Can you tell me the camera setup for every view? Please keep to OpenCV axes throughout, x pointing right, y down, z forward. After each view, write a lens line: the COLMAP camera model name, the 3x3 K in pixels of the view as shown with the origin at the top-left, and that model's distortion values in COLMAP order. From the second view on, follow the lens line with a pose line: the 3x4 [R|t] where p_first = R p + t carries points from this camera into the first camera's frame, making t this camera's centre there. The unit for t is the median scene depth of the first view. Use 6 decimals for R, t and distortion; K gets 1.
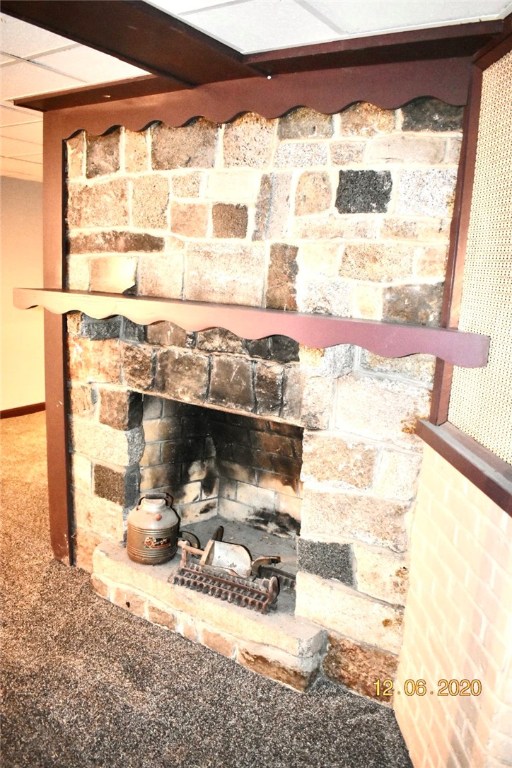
lens RADIAL K [[597.9, 0, 252.2], [0, 597.9, 386.4], [0, 0, 1]] dist [-0.095790, 0.010173]
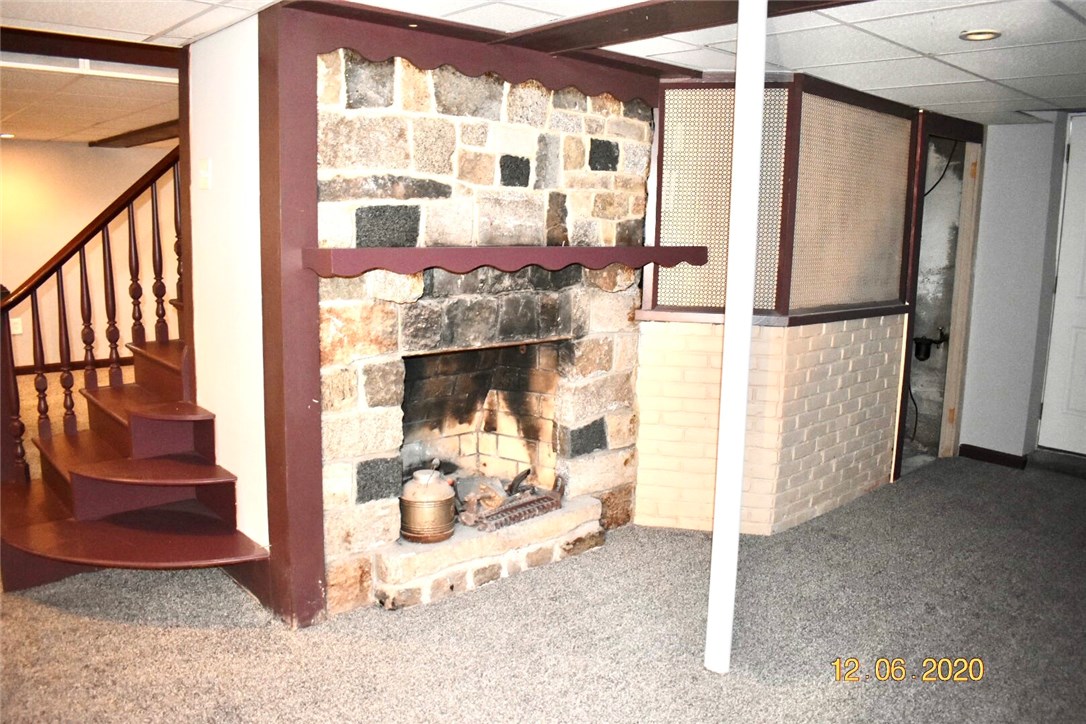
lens RADIAL K [[845.5, 0, 546.8], [0, 845.5, 359.4], [0, 0, 1]] dist [-0.095790, 0.010173]
pose [[0.274017, -0.202539, 0.940156, -1.491781], [0.187215, 0.970105, 0.154425, -0.159855], [-0.943327, 0.133696, 0.303744, 0.483937]]
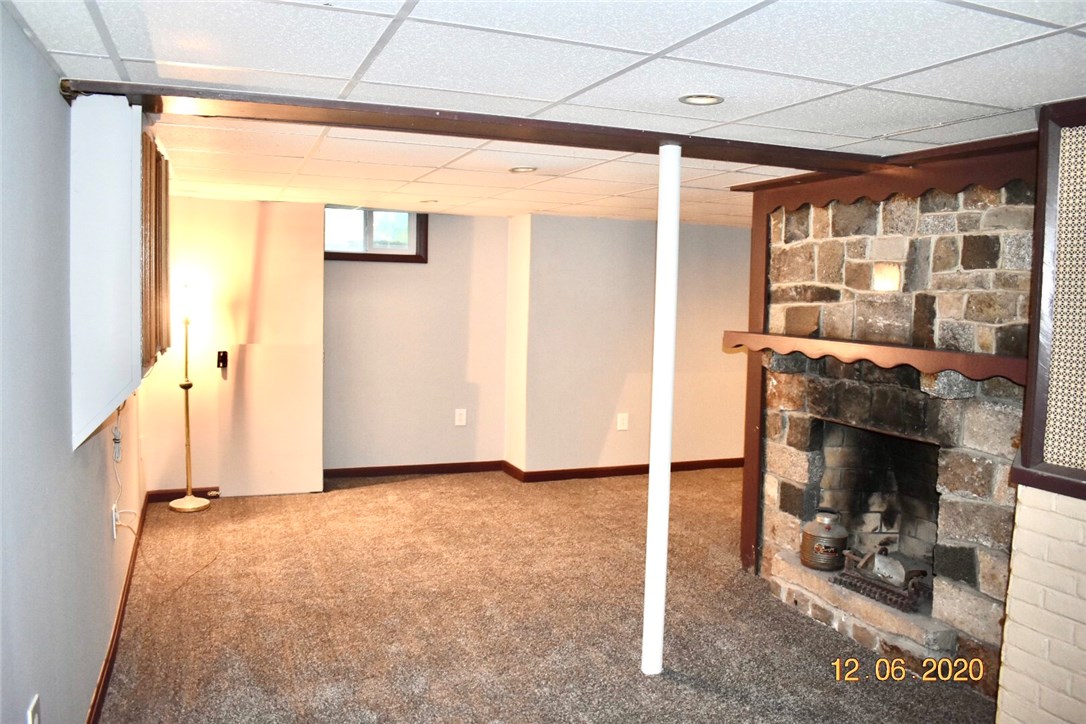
lens RADIAL K [[845.5, 0, 543.8], [0, 845.5, 361.6], [0, 0, 1]] dist [-0.095790, 0.010173]
pose [[0.809646, 0.014234, -0.586746, 0.383060], [-0.098055, 0.988936, -0.111315, 0.153571], [0.578669, 0.147660, 0.802084, -0.747253]]
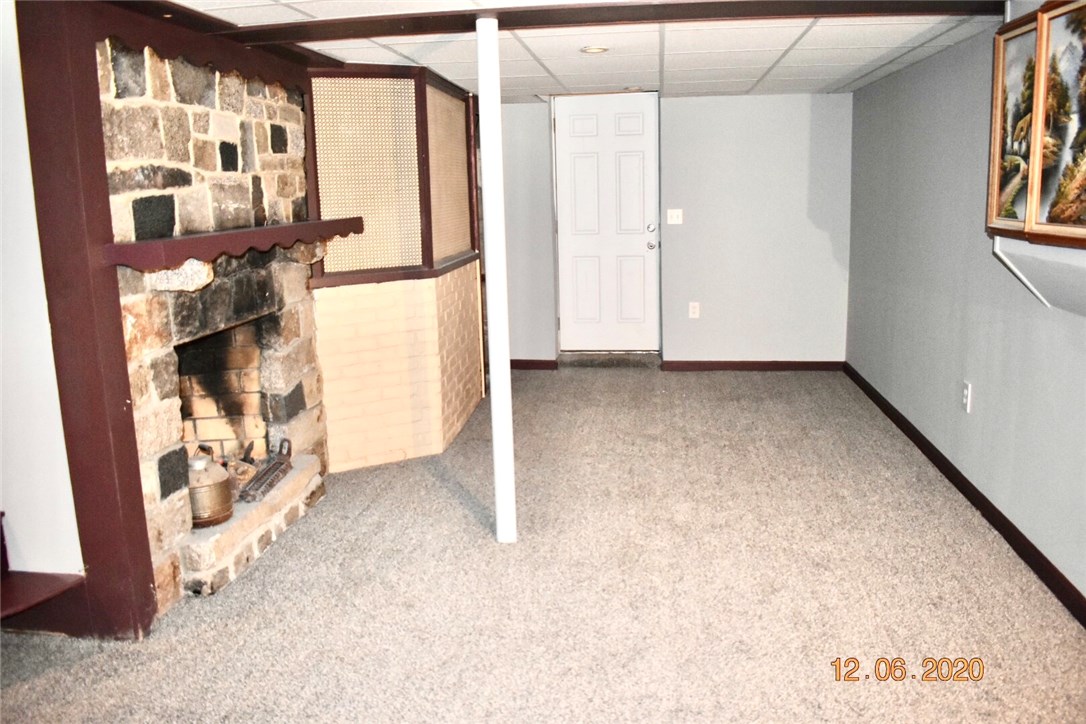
lens RADIAL K [[845.5, 0, 547.5], [0, 845.5, 357.1], [0, 0, 1]] dist [-0.095790, 0.010173]
pose [[-0.427557, -0.220272, 0.876741, -1.718181], [0.186157, 0.927618, 0.323837, -0.307596], [-0.884613, 0.301671, -0.355605, 1.082453]]
